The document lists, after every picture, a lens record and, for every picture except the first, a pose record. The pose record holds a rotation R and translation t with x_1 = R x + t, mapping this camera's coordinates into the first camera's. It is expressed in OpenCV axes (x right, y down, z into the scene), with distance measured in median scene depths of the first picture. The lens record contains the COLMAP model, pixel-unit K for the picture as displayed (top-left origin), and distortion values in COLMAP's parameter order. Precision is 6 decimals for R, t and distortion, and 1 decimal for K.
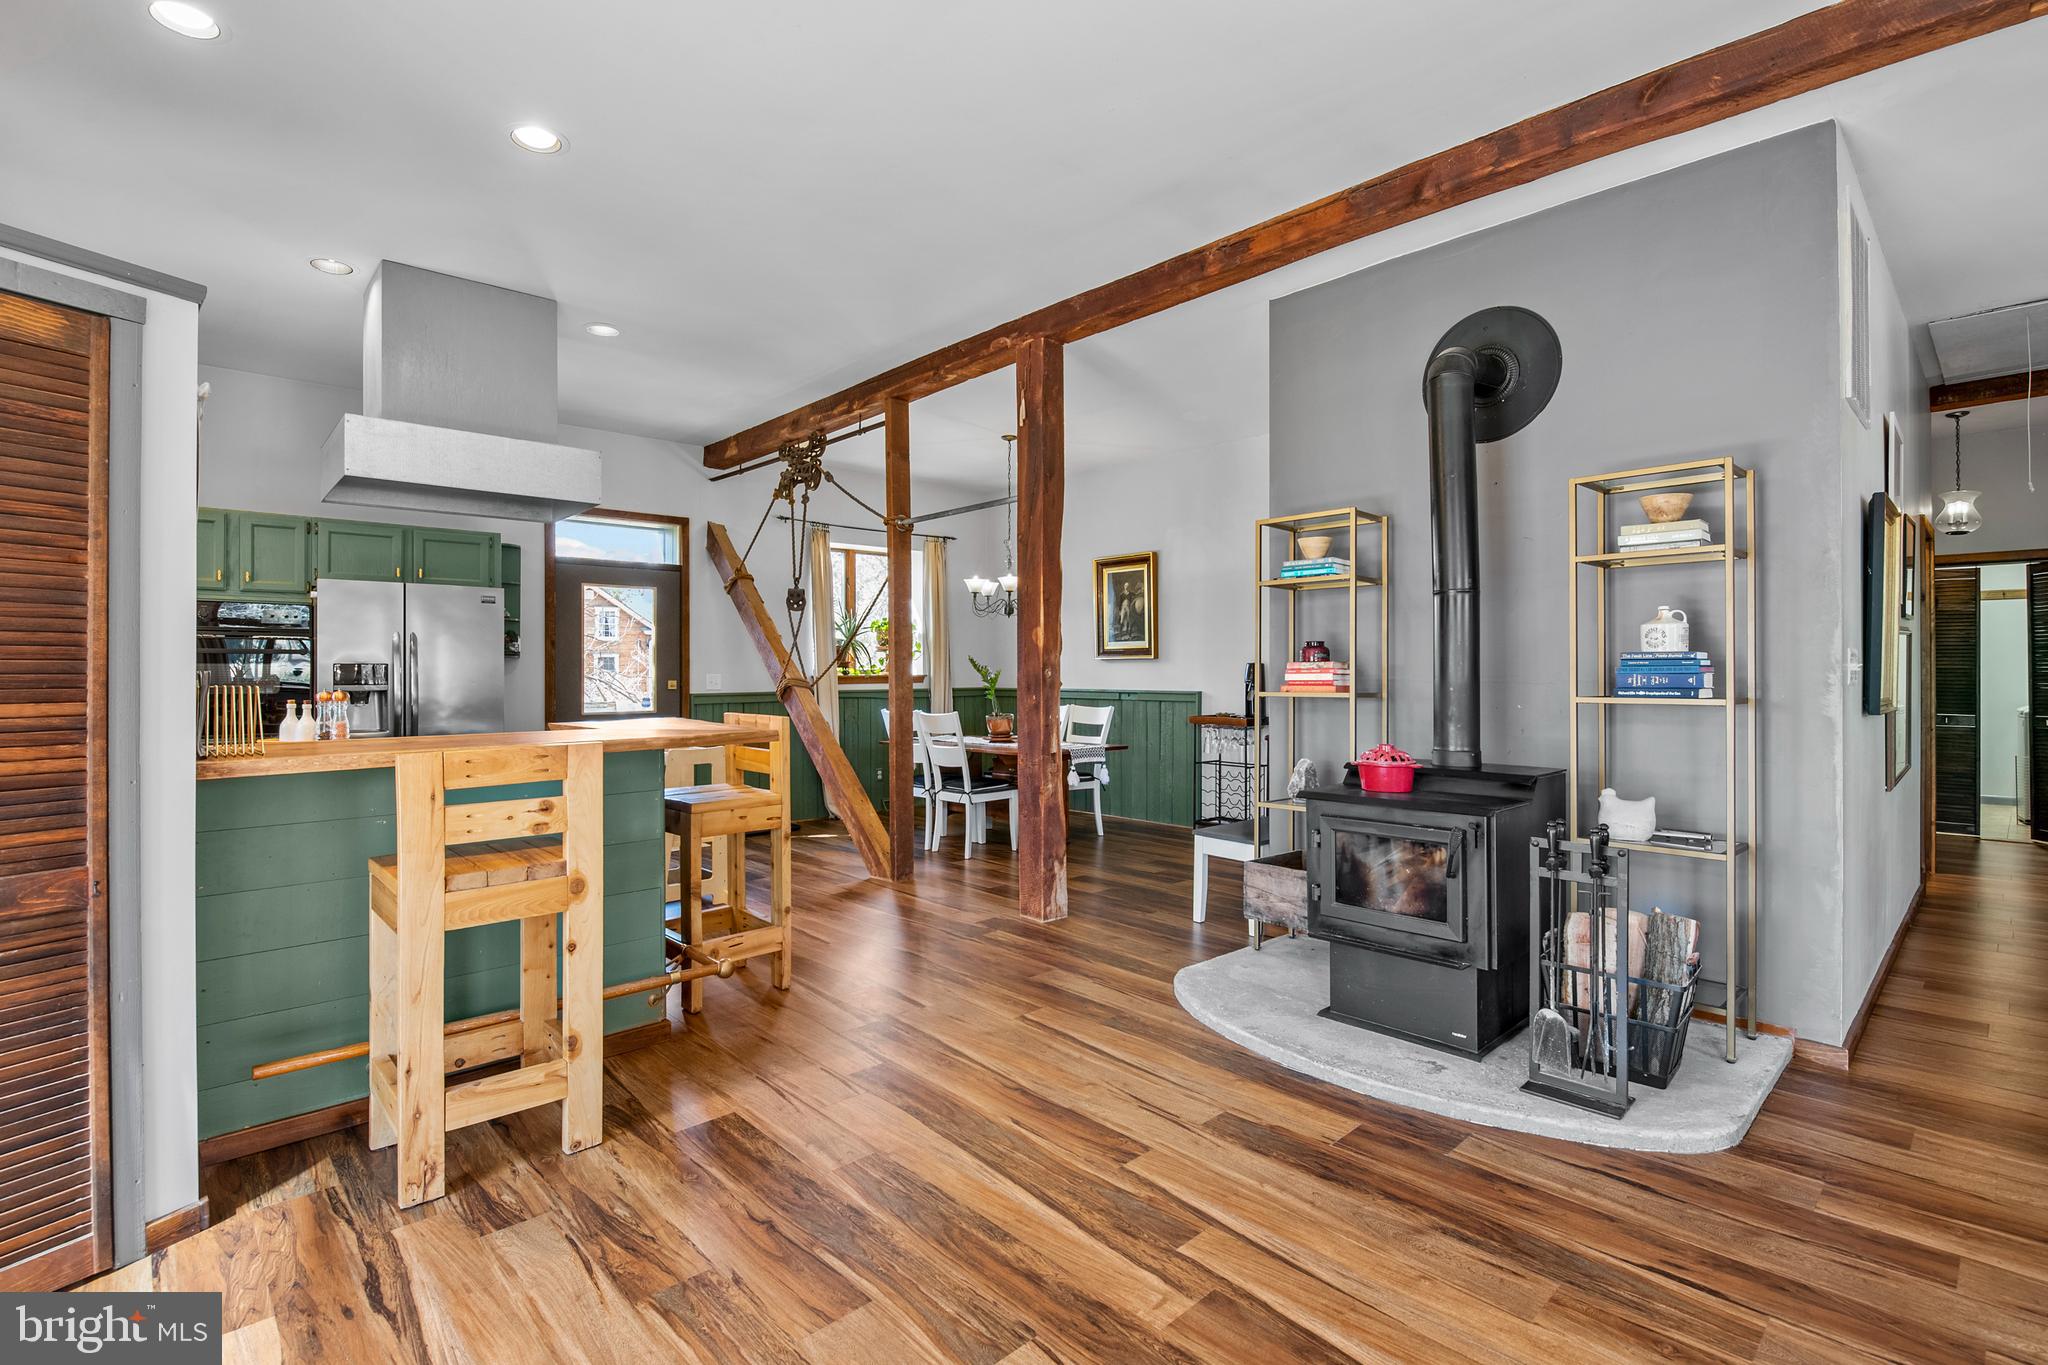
lens RADIAL K [[958.8, 0, 1017.7], [0, 958.8, 667.8], [0, 0, 1]] dist [-0.010605, 0.000081]
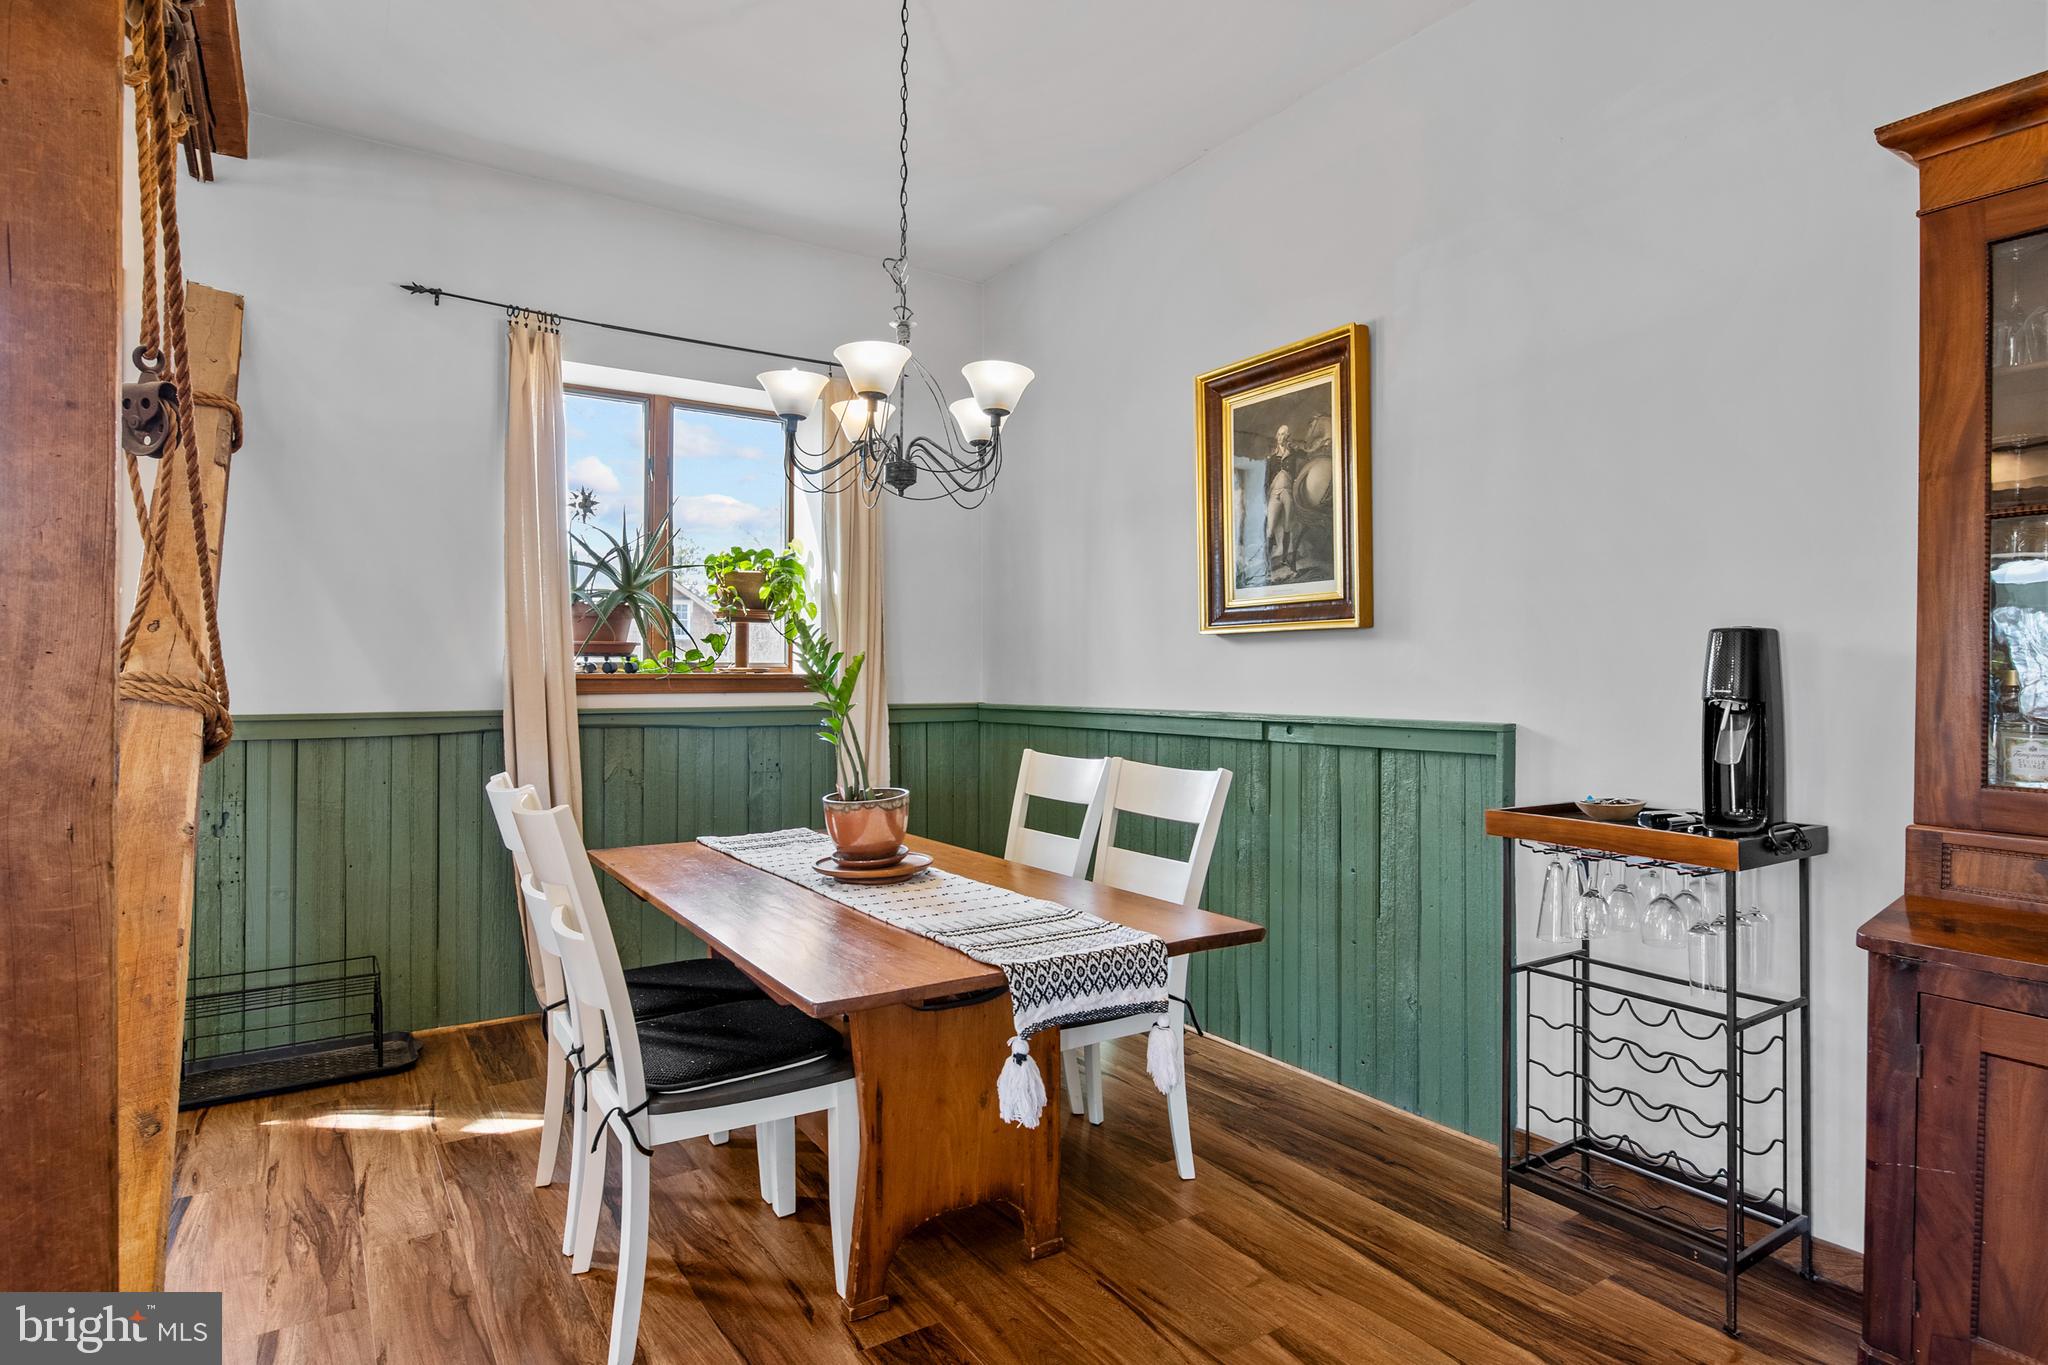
lens RADIAL K [[1129.6, 0, 1015.9], [0, 1129.6, 673.5], [0, 0, 1]] dist [0.004268, -0.002419]
pose [[0.986951, -0.000124, -0.161023, 0.099964], [-0.001199, 0.999966, -0.008115, 0.012439], [0.161018, 0.008202, 0.986917, 0.677338]]
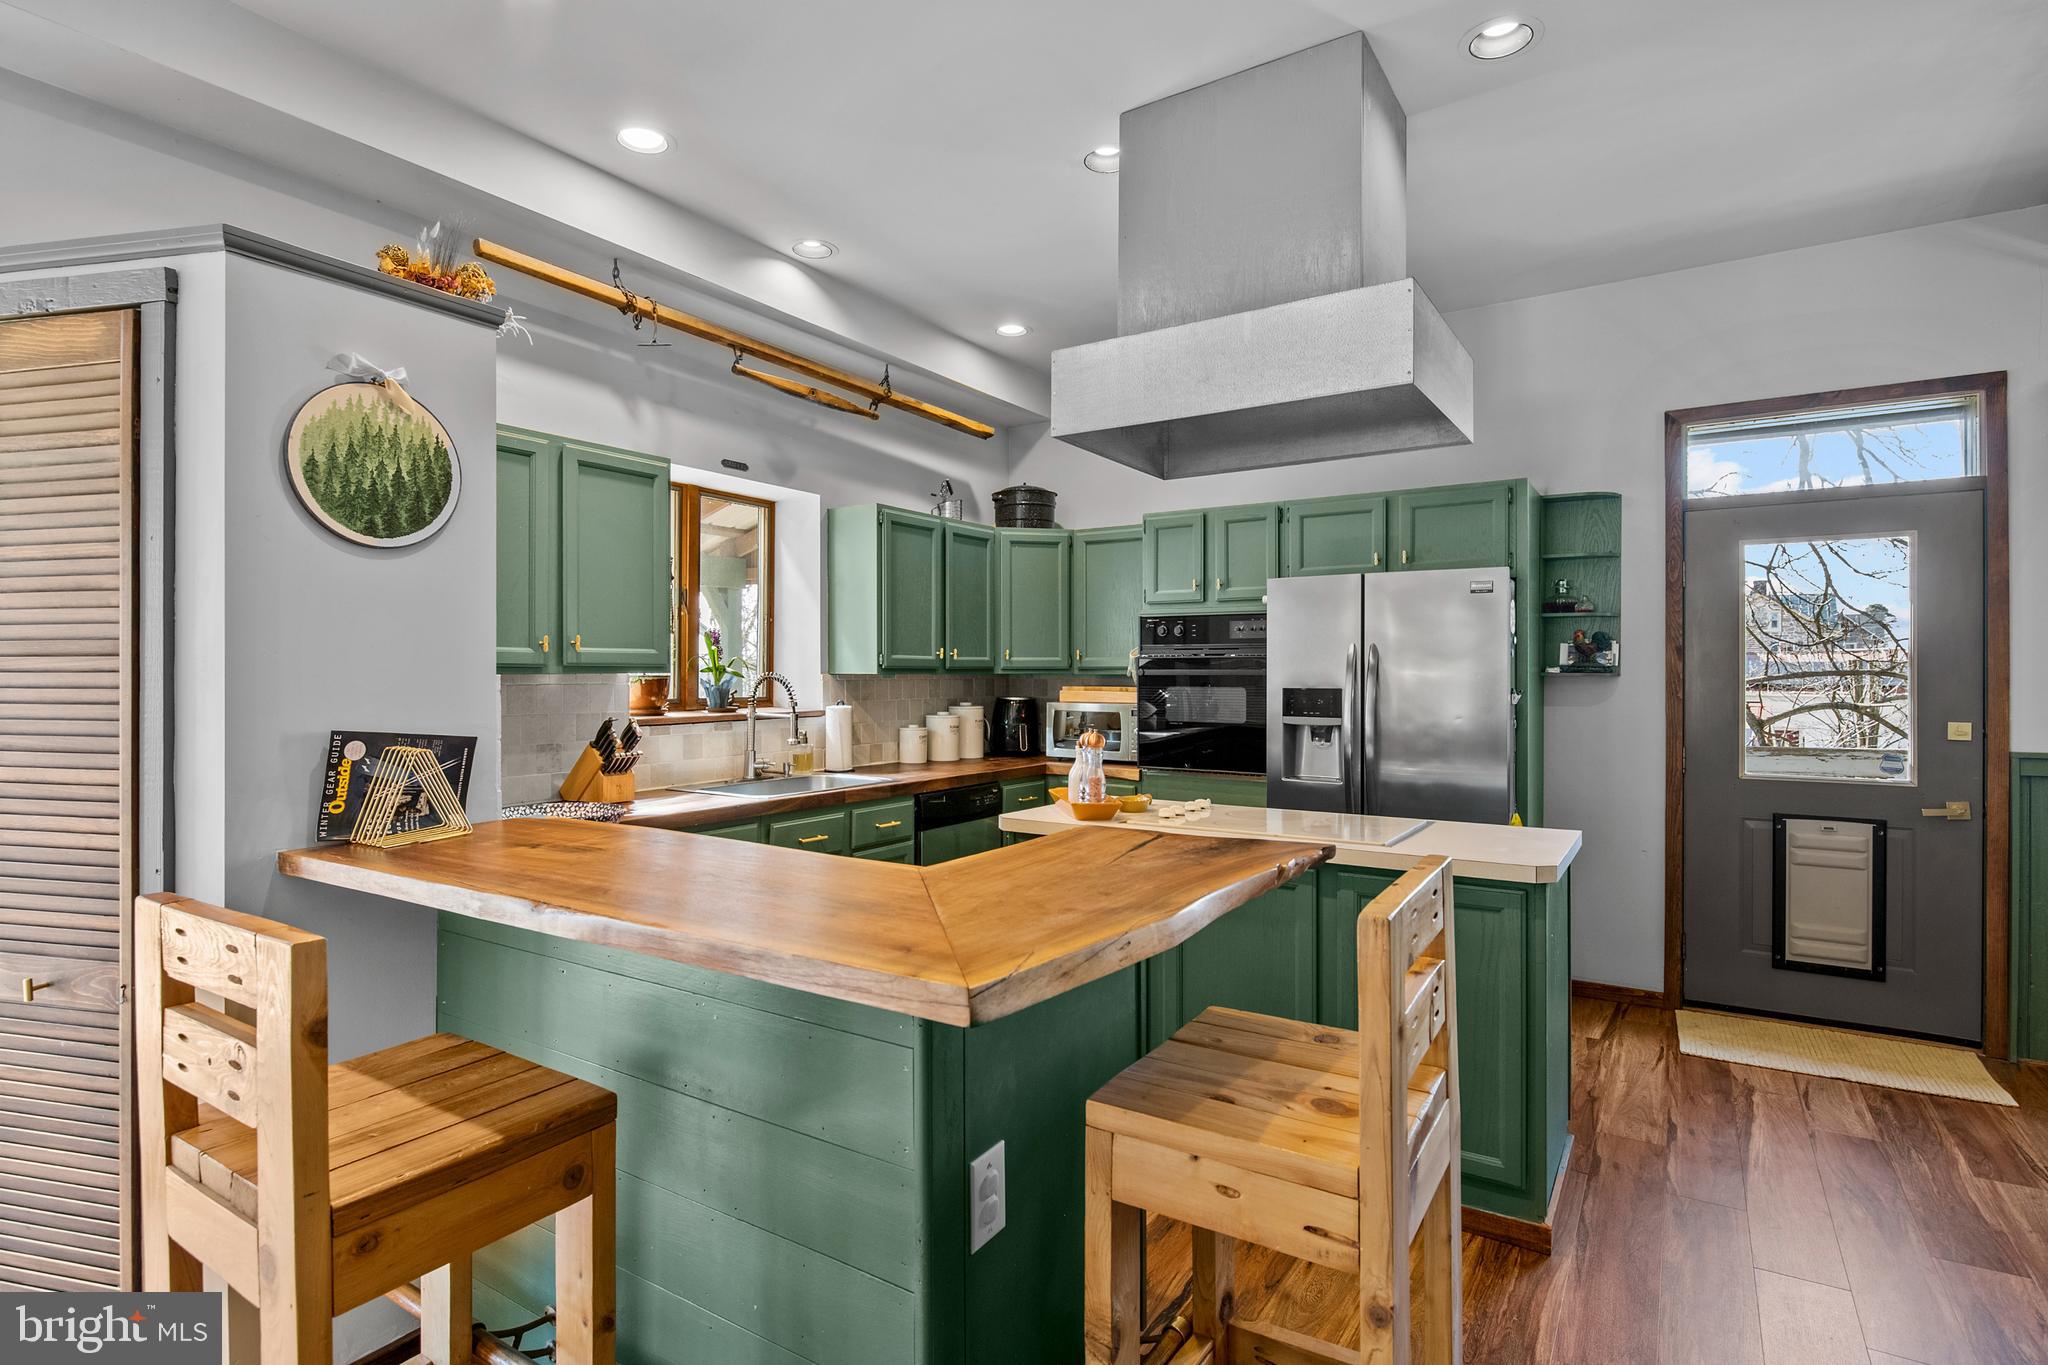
lens RADIAL K [[1021.8, 0, 1007.9], [0, 1021.8, 675.2], [0, 0, 1]] dist [-0.000350, -0.001633]
pose [[0.231790, 0.004427, -0.972756, 0.024238], [0.002233, 0.999985, 0.005083, -0.015035], [0.972763, -0.003350, 0.231776, 0.461722]]
